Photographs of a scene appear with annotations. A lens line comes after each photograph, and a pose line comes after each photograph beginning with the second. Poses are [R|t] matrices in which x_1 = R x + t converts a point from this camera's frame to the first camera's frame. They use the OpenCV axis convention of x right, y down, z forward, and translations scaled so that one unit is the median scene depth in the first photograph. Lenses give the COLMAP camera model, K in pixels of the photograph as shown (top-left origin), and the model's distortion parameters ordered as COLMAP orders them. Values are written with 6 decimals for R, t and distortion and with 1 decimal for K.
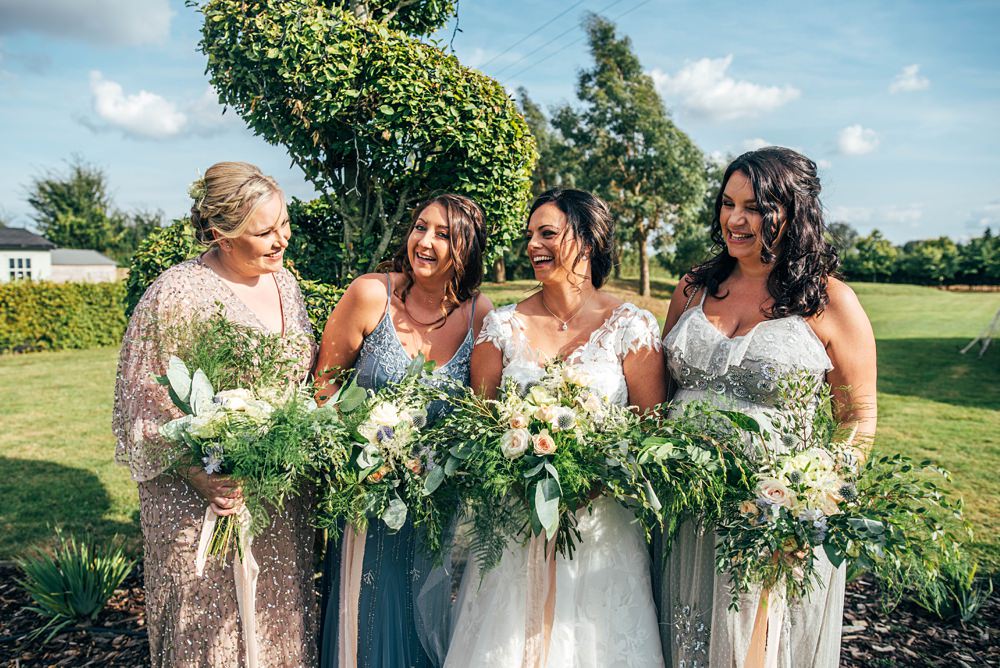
lens RADIAL K [[701.7, 0, 487.3], [0, 701.7, 335.2], [0, 0, 1]] dist [-0.064444, 0.000386]
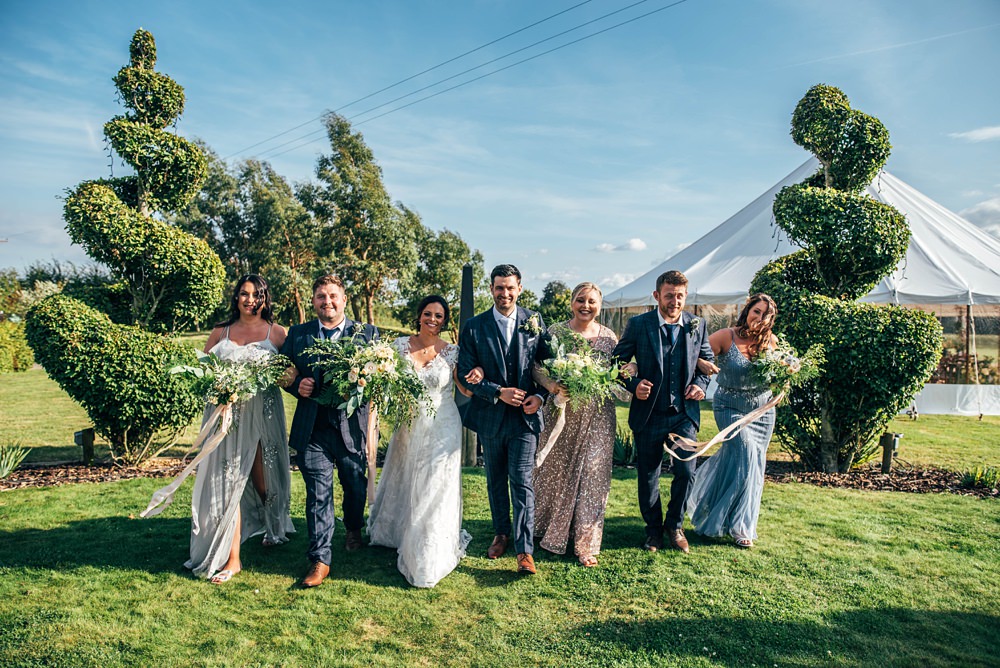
lens RADIAL K [[689.3, 0, 500.0], [0, 689.3, 334.0], [0, 0, 1]] dist [-0.041698, 0.001277]
pose [[0.939963, 0.006920, 0.341208, 0.174417], [0.016977, 0.997608, -0.067001, 0.133971], [-0.340855, 0.068771, 0.937597, -1.636935]]
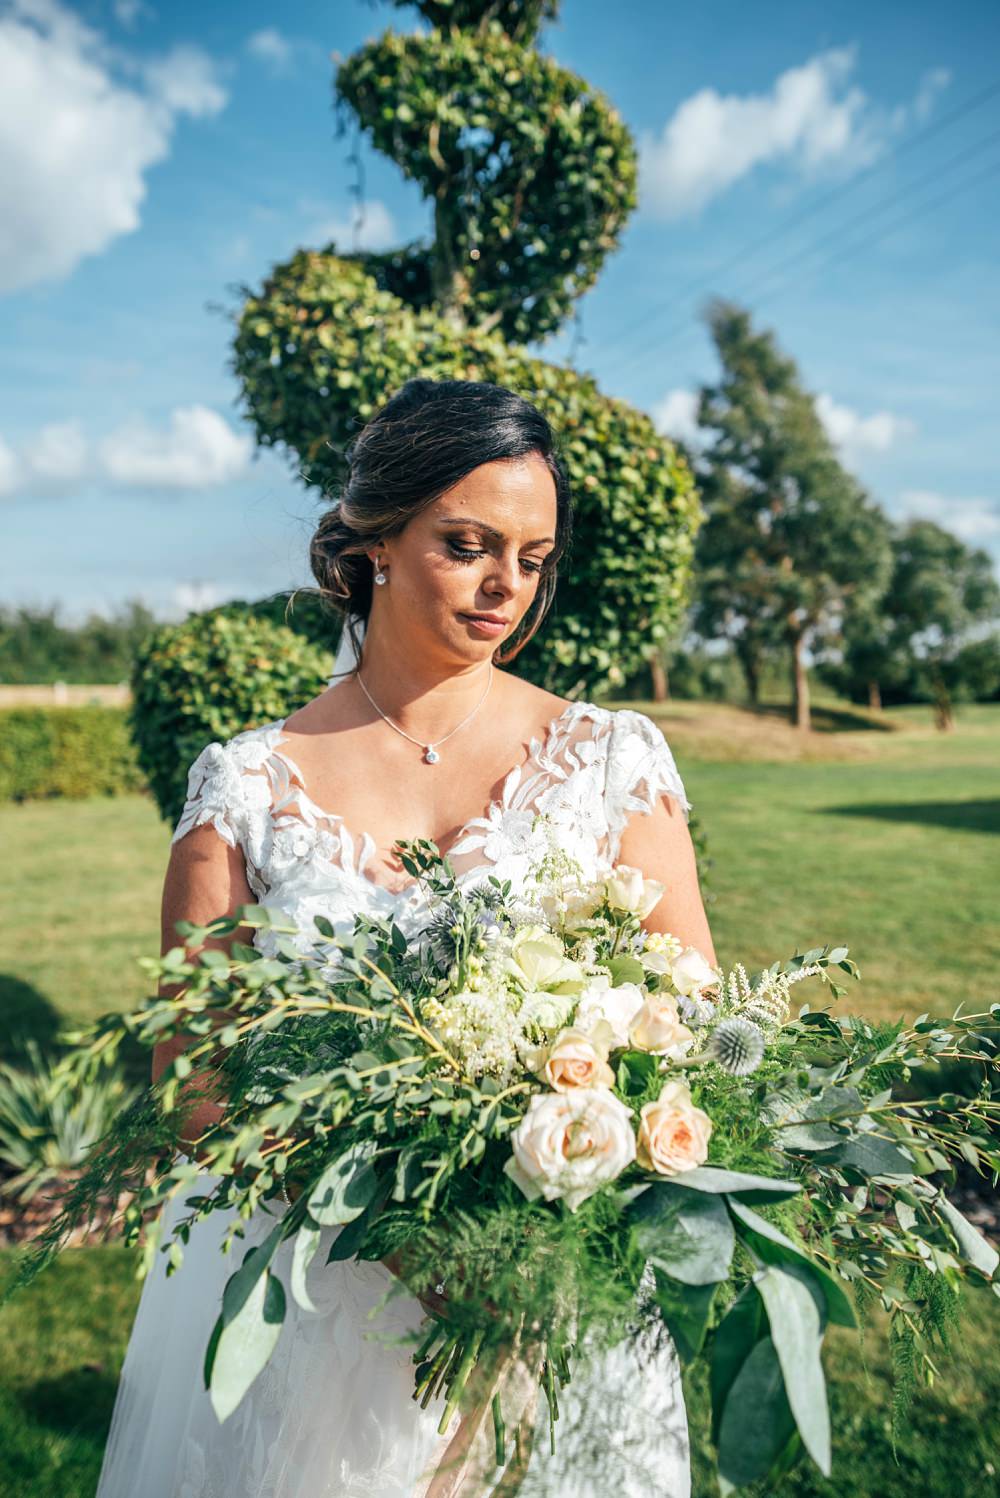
lens RADIAL K [[1090.1, 0, 499.8], [0, 1090.1, 791.4], [0, 0, 1]] dist [-0.086606, 0.050134]
pose [[0.999265, -0.001971, -0.038272, -0.104243], [0.001960, 0.999998, -0.000333, 0.024405], [0.038273, 0.000258, 0.999267, -0.120668]]
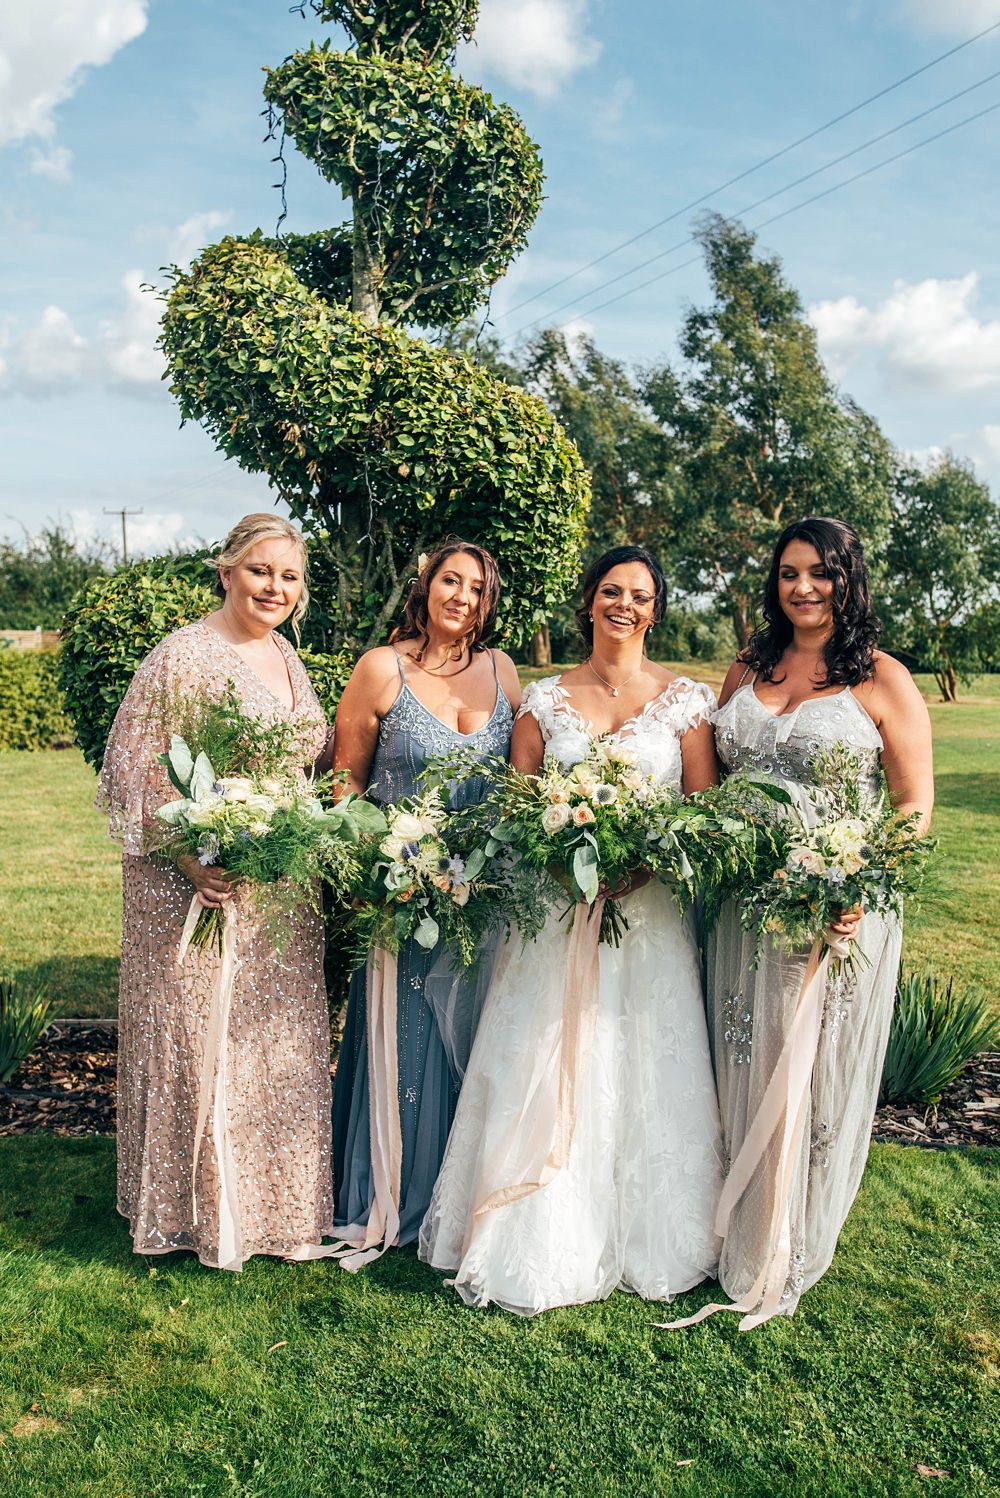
lens RADIAL K [[1268.3, 0, 533.0], [0, 1268.3, 742.8], [0, 0, 1]] dist [-0.084751, 0.004357]
pose [[0.999742, 0.019207, 0.012122, -0.007124], [-0.019002, 0.999678, -0.016828, 0.048383], [-0.012441, 0.016593, 0.999785, -0.445187]]
